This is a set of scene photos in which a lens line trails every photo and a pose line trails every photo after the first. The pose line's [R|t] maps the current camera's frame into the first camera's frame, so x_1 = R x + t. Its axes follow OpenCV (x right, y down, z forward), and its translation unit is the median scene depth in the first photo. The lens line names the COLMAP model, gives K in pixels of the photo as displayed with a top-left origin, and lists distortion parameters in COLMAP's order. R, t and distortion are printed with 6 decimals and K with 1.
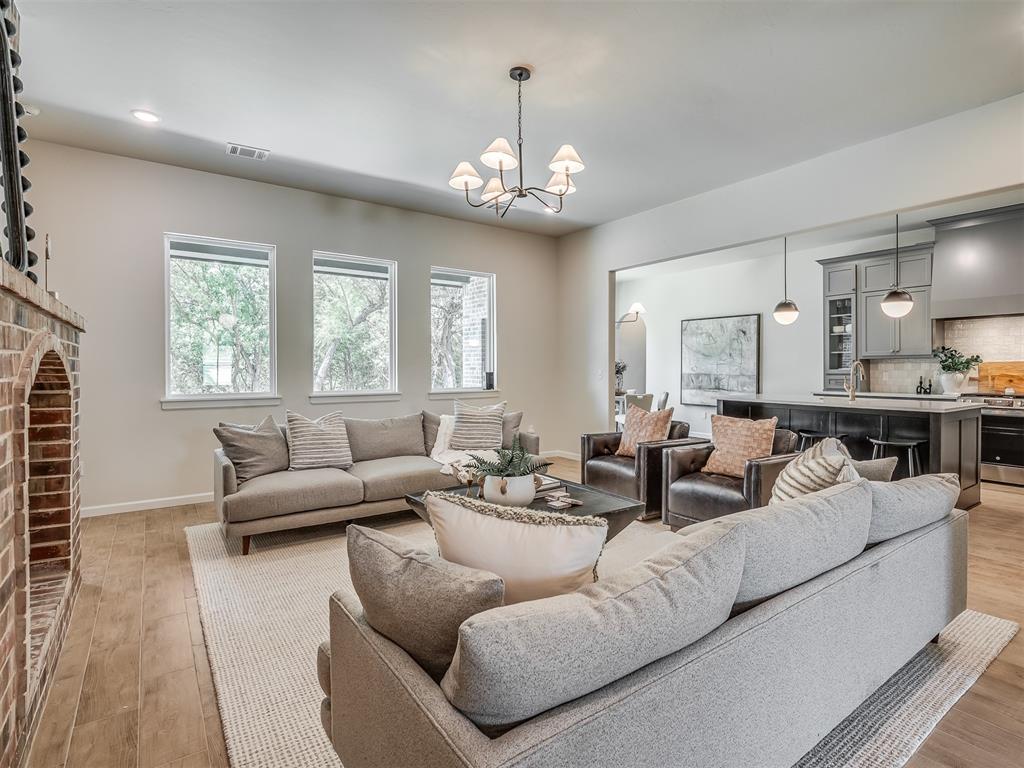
lens RADIAL K [[533.4, 0, 548.2], [0, 533.4, 370.3], [0, 0, 1]] dist [-0.002745, -0.002031]
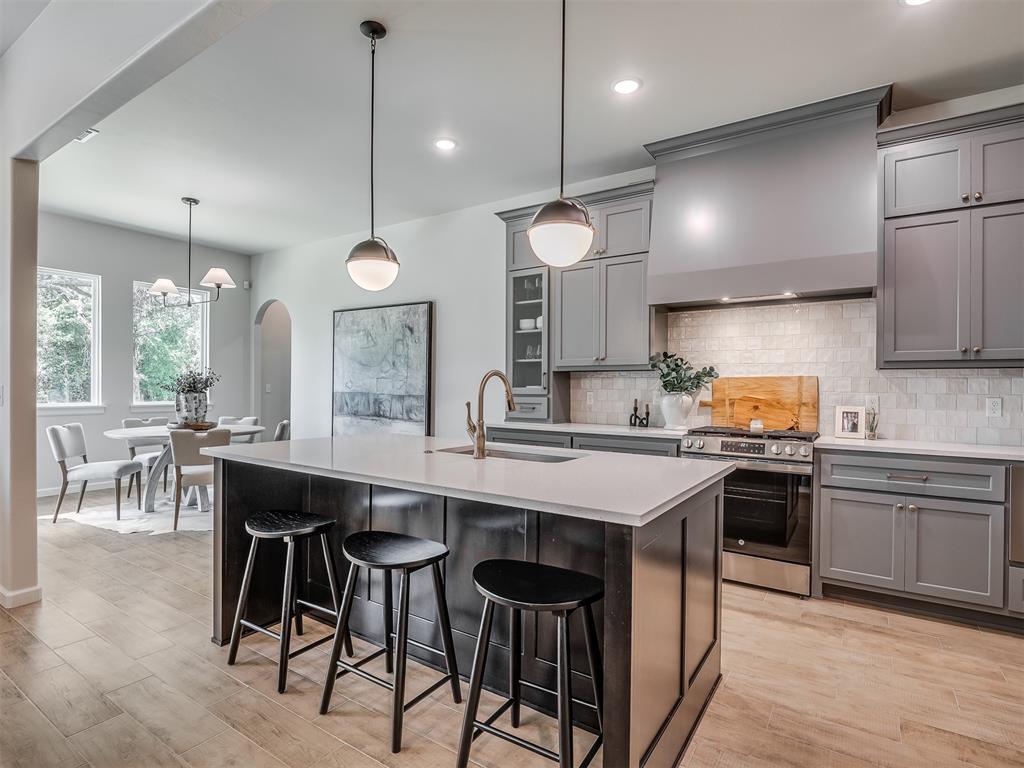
lens RADIAL K [[528.9, 0, 512.0], [0, 528.9, 384.0], [0, 0, 1]] dist [0.034681, -0.000147]
pose [[0.943485, 0.006458, 0.331353, 0.355694], [-0.005526, 0.999978, -0.003754, -0.003699], [-0.331370, 0.001711, 0.943499, 0.457850]]
